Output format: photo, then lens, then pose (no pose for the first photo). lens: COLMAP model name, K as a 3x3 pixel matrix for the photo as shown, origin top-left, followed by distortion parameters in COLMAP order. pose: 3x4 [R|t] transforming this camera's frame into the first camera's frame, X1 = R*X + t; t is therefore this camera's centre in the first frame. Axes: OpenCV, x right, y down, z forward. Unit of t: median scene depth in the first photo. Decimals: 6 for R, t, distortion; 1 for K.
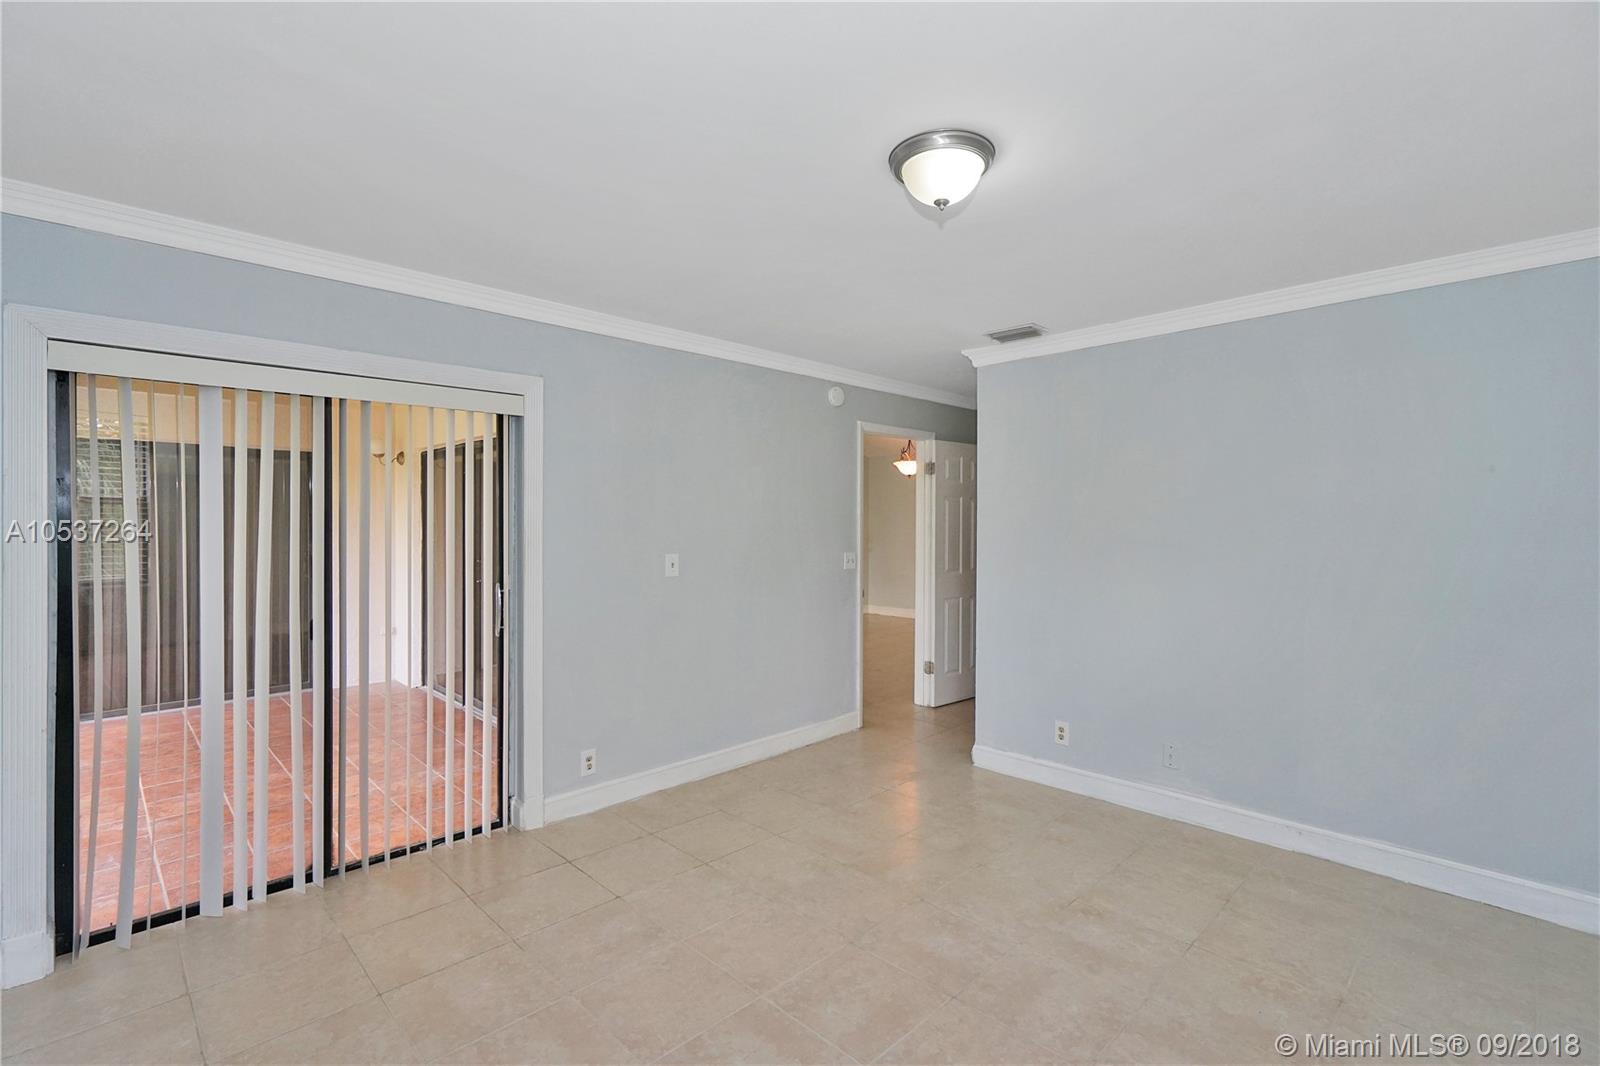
lens RADIAL K [[729.1, 0, 797.9], [0, 729.1, 525.8], [0, 0, 1]] dist [-0.003219, 0.000185]
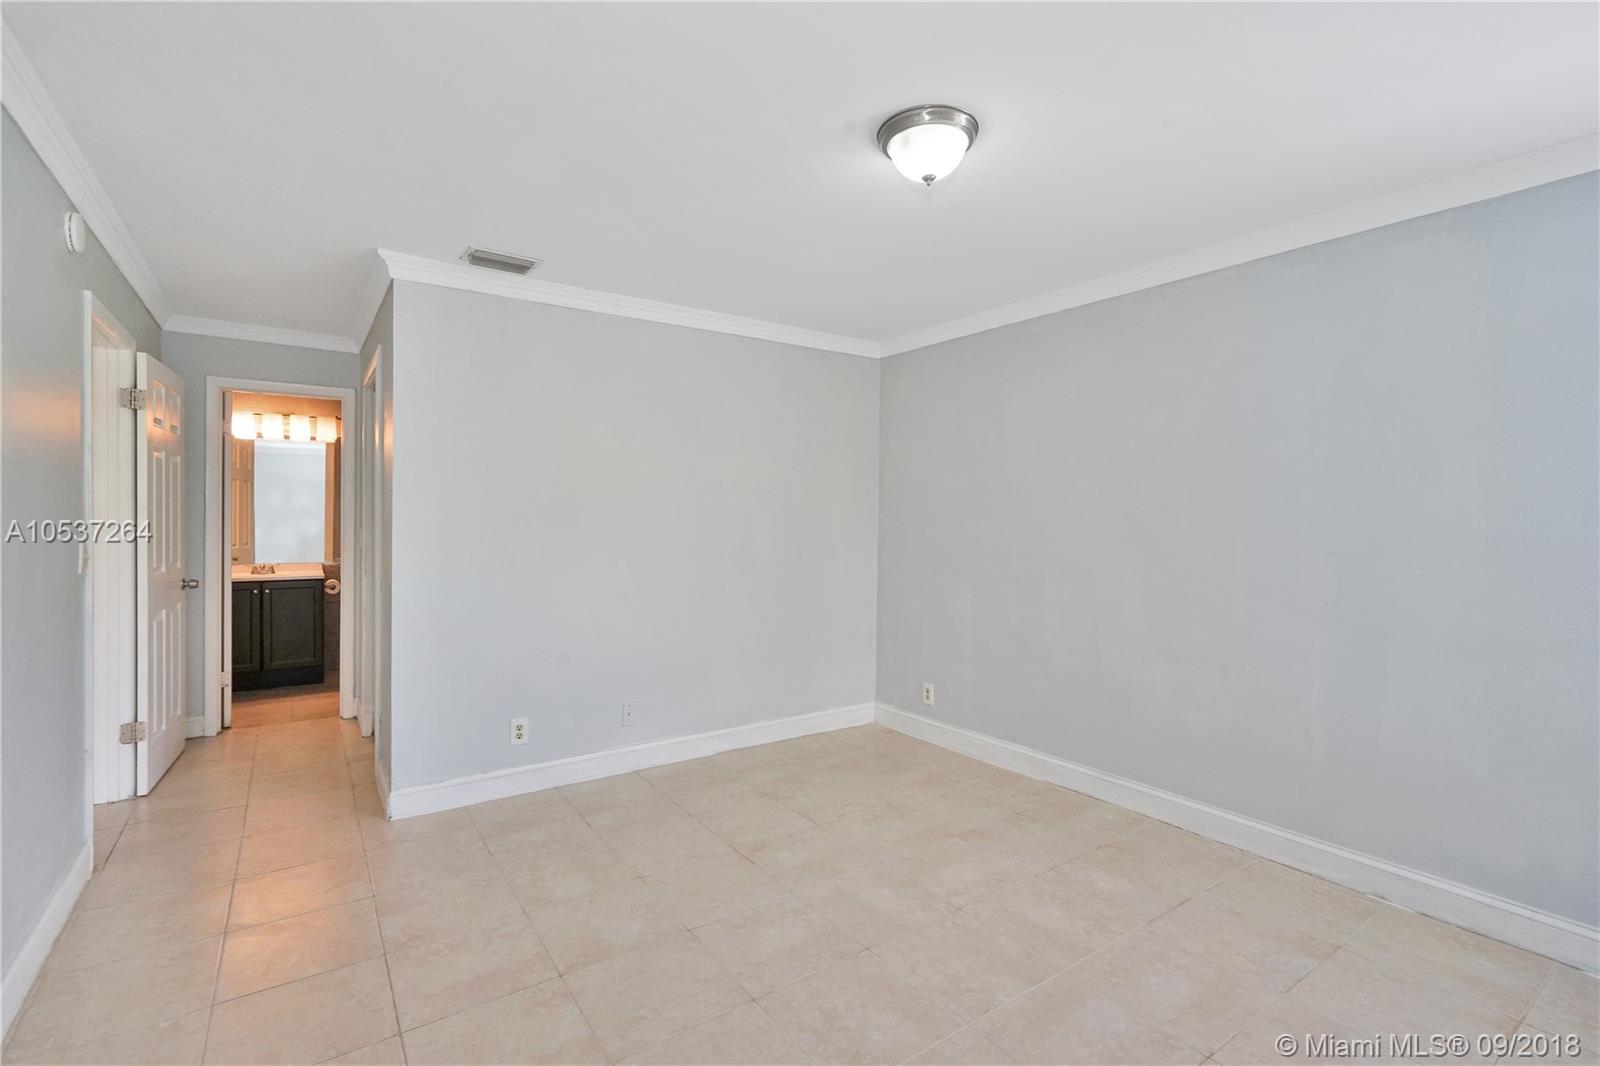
lens RADIAL K [[729.1, 0, 797.9], [0, 729.1, 525.8], [0, 0, 1]] dist [-0.003219, 0.000185]
pose [[0.161689, -0.012774, 0.986759, -0.507424], [-0.004933, 0.999893, 0.013752, 0.023289], [-0.986829, -0.007092, 0.161609, 0.587330]]
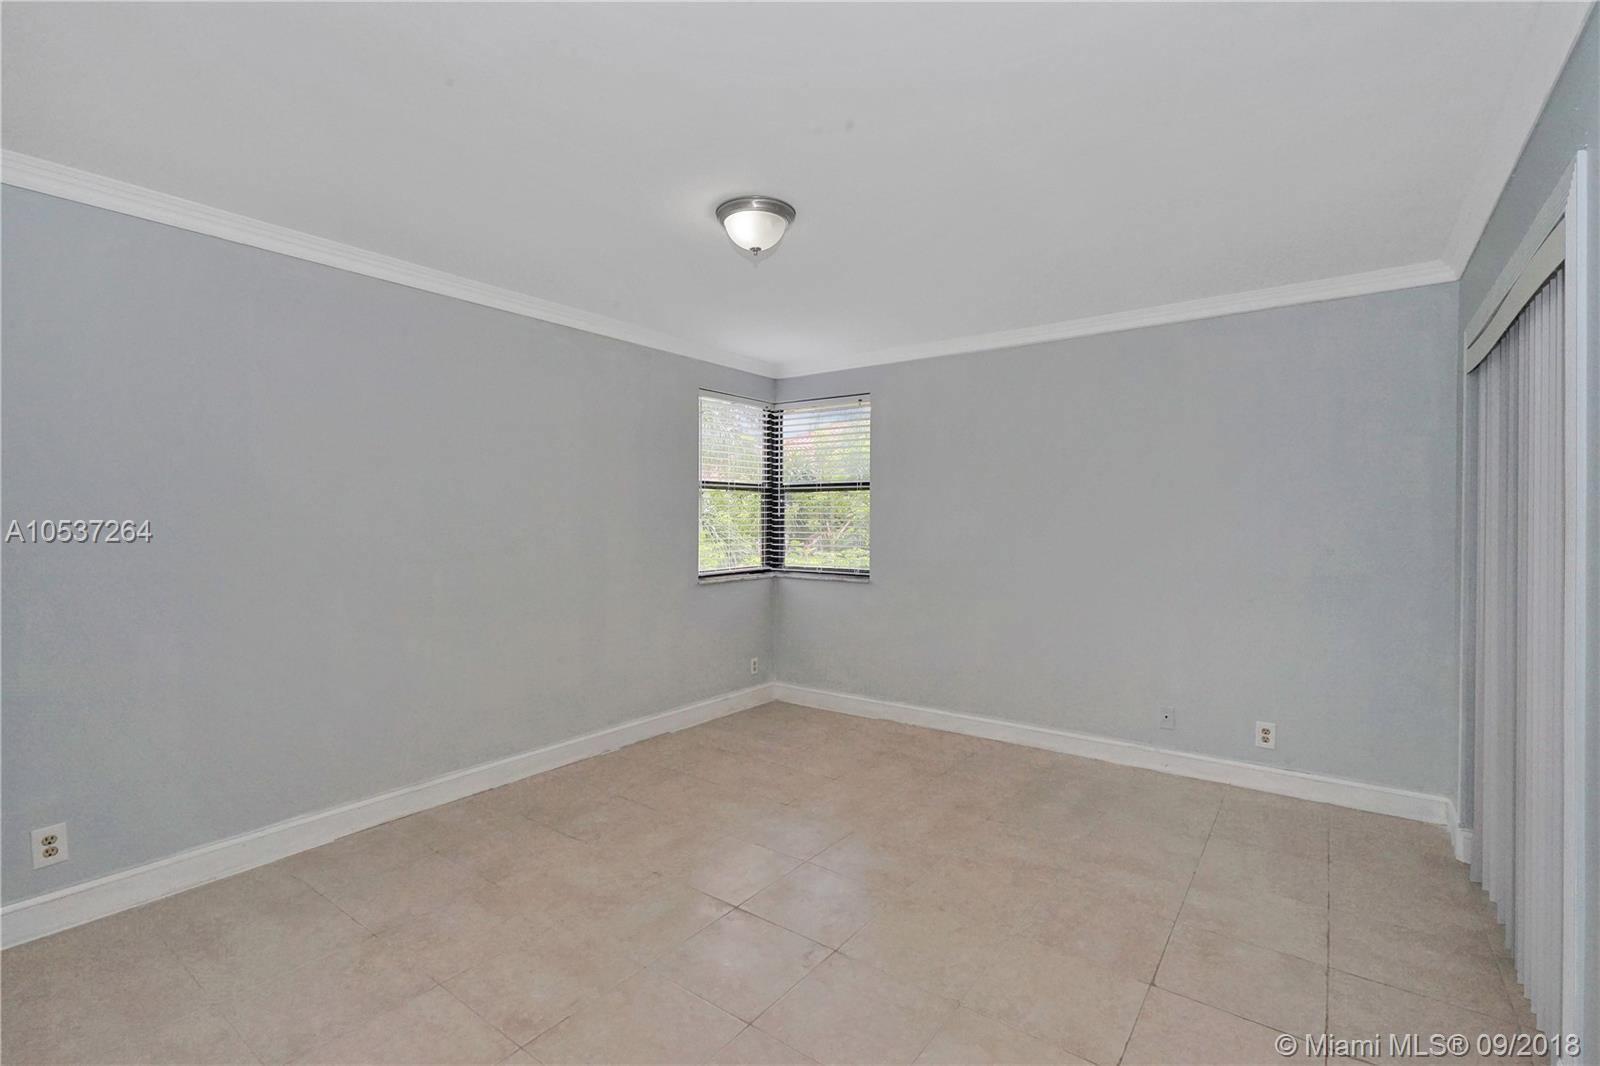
lens RADIAL K [[729.1, 0, 797.9], [0, 729.1, 525.8], [0, 0, 1]] dist [-0.003219, 0.000185]
pose [[-0.986834, -0.007105, -0.161580, 0.182971], [-0.009821, 0.999823, 0.016017, 0.012438], [0.161438, 0.017393, -0.986730, 1.338329]]
